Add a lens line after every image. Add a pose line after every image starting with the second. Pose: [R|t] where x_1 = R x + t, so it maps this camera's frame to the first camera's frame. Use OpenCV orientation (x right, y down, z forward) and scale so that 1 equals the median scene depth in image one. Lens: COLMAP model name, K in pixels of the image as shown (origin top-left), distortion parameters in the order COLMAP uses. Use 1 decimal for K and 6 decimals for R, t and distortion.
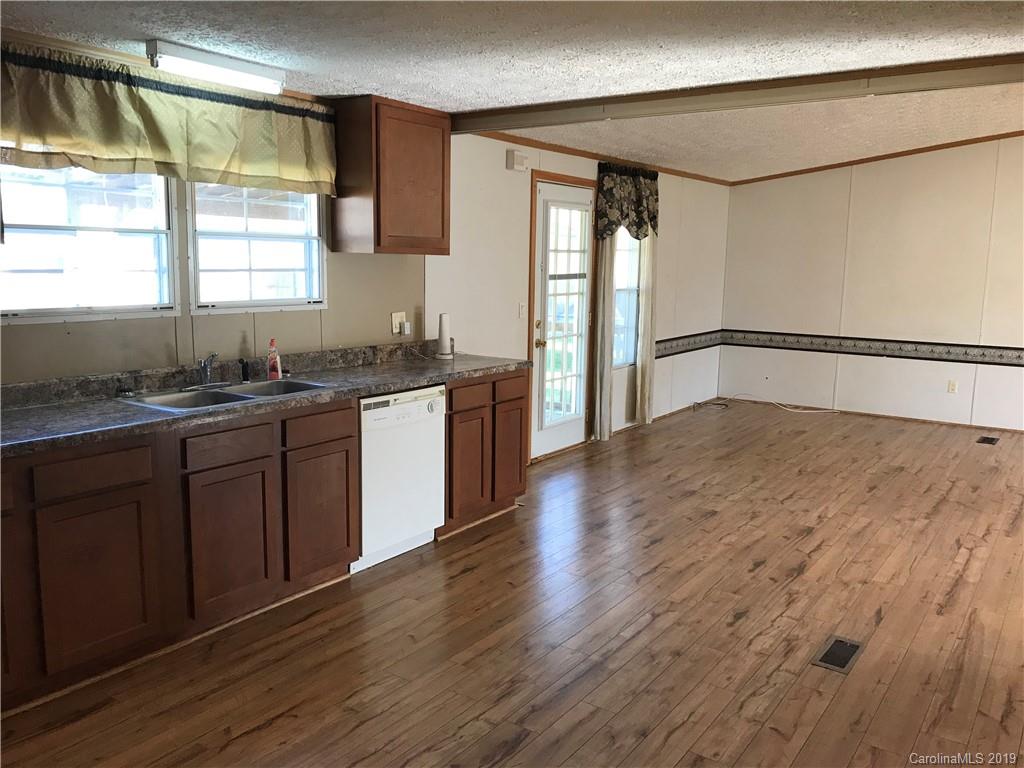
lens RADIAL K [[833.6, 0, 516.7], [0, 833.6, 380.8], [0, 0, 1]] dist [0.045710, -0.048332]
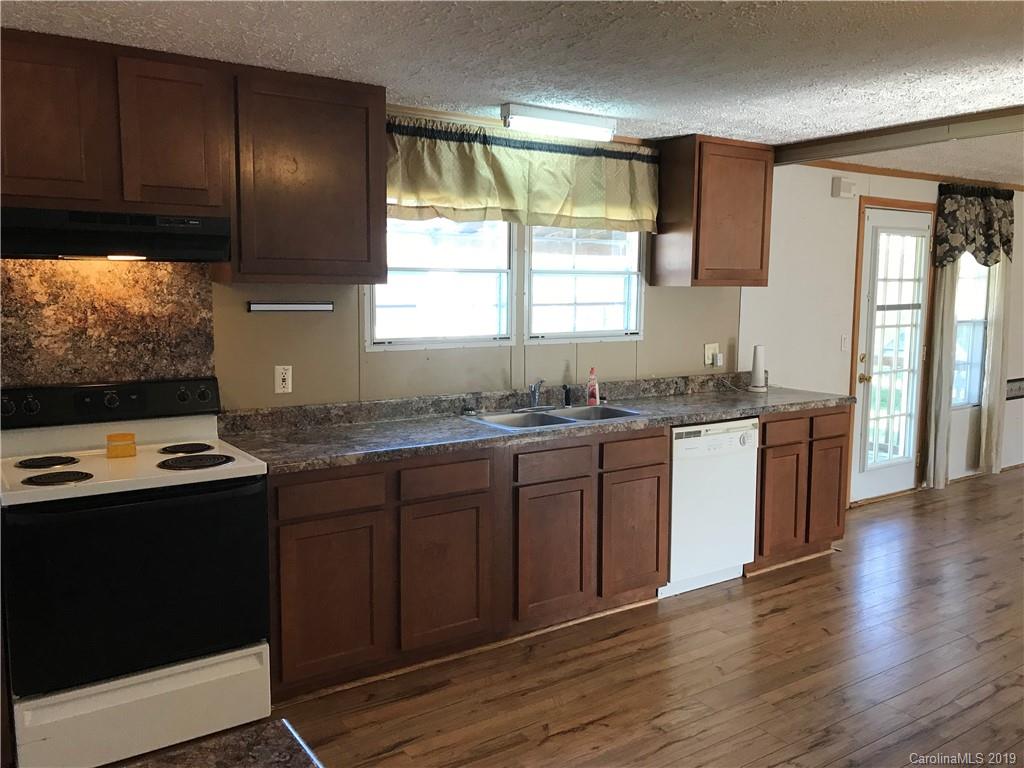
lens RADIAL K [[833.6, 0, 512.4], [0, 833.6, 376.6], [0, 0, 1]] dist [0.045710, -0.048332]
pose [[0.933836, 0.028220, -0.356585, -0.006947], [-0.042851, 0.998530, -0.033196, 0.001350], [0.355124, 0.046280, 0.933673, -0.030646]]
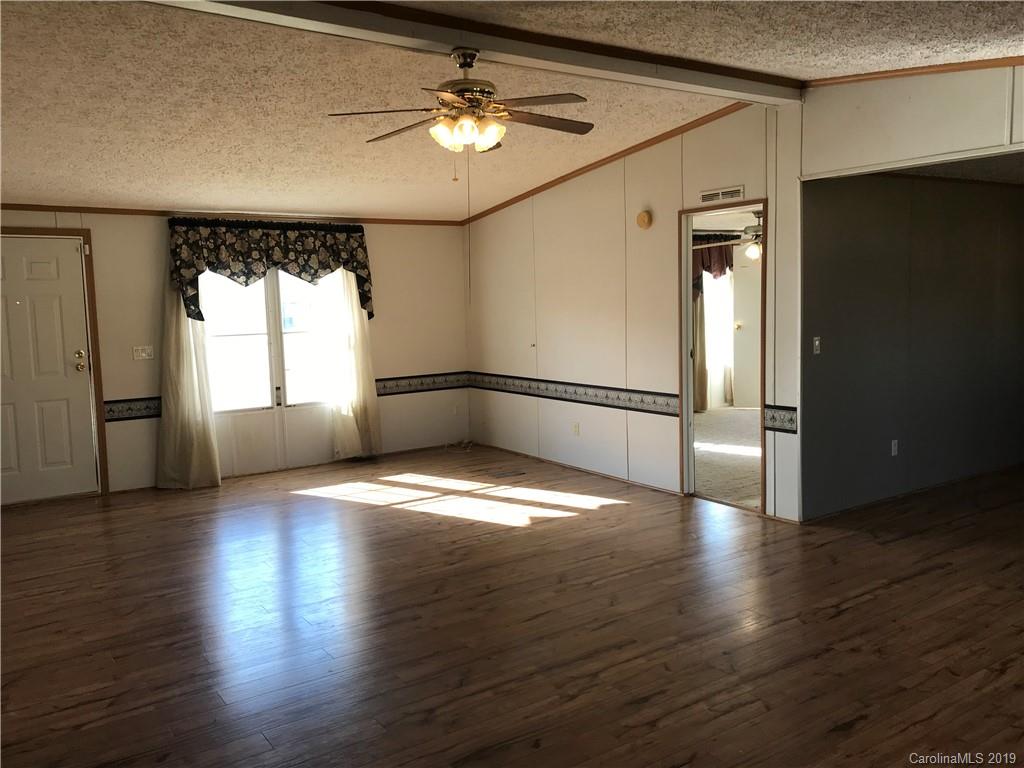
lens RADIAL K [[833.6, 0, 510.5], [0, 833.6, 376.5], [0, 0, 1]] dist [0.045710, -0.048332]
pose [[-0.934289, -0.029568, 0.355287, 0.593575], [0.060650, 0.968846, 0.240121, -0.296955], [-0.351319, 0.245891, -0.903390, 2.016987]]
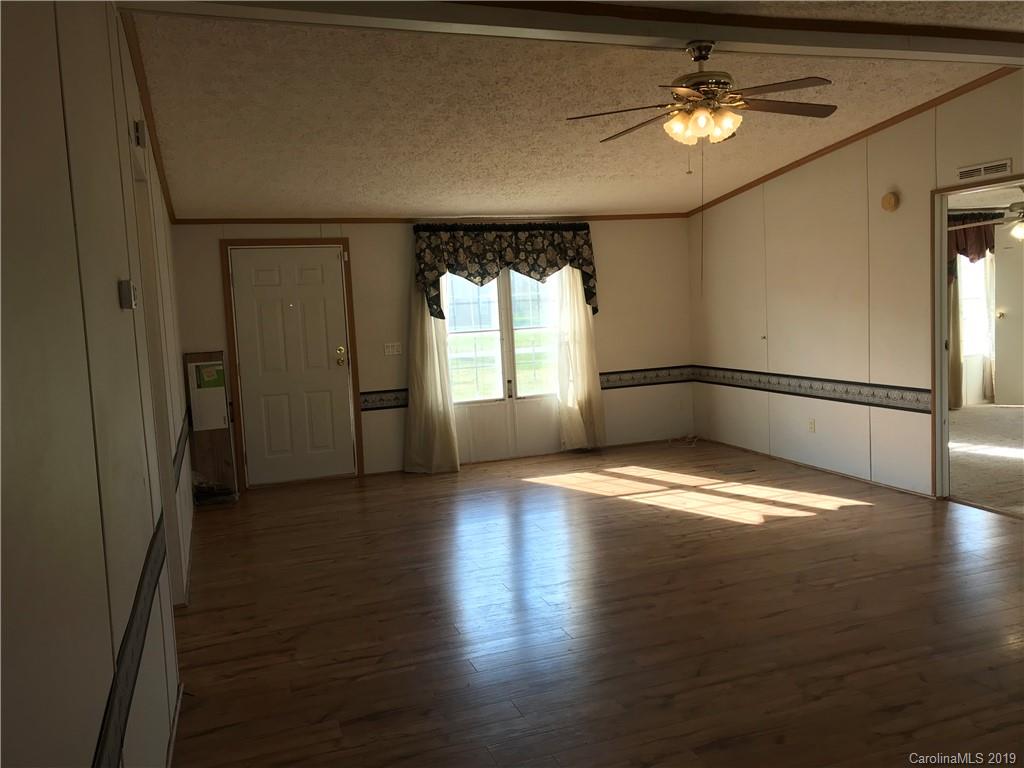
lens RADIAL K [[833.6, 0, 510.1], [0, 833.6, 376.2], [0, 0, 1]] dist [0.045710, -0.048332]
pose [[-0.812701, -0.032654, 0.581765, 0.600047], [0.120192, 0.967562, 0.222211, -0.302012], [-0.570150, 0.250514, -0.782414, 2.046580]]
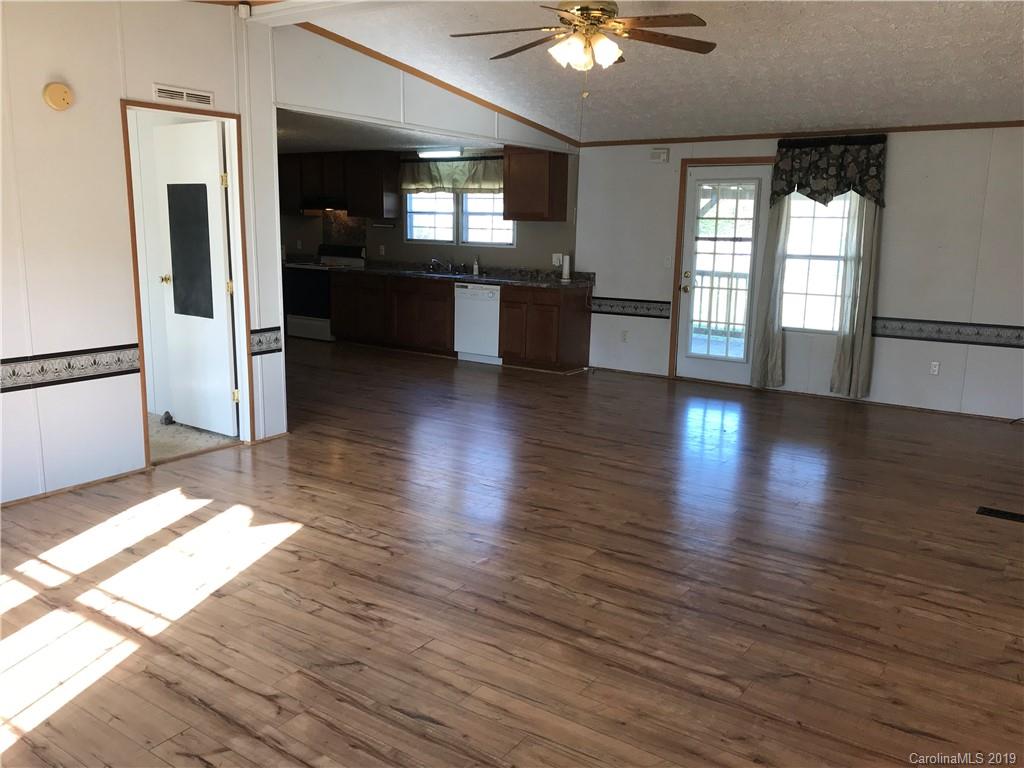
lens RADIAL K [[833.6, 0, 511.2], [0, 833.6, 377.1], [0, 0, 1]] dist [0.045710, -0.048332]
pose [[-0.005954, 0.165824, -0.986137, 2.000962], [-0.166275, 0.972262, 0.164494, -0.119362], [0.986061, 0.164949, 0.021784, 1.057462]]
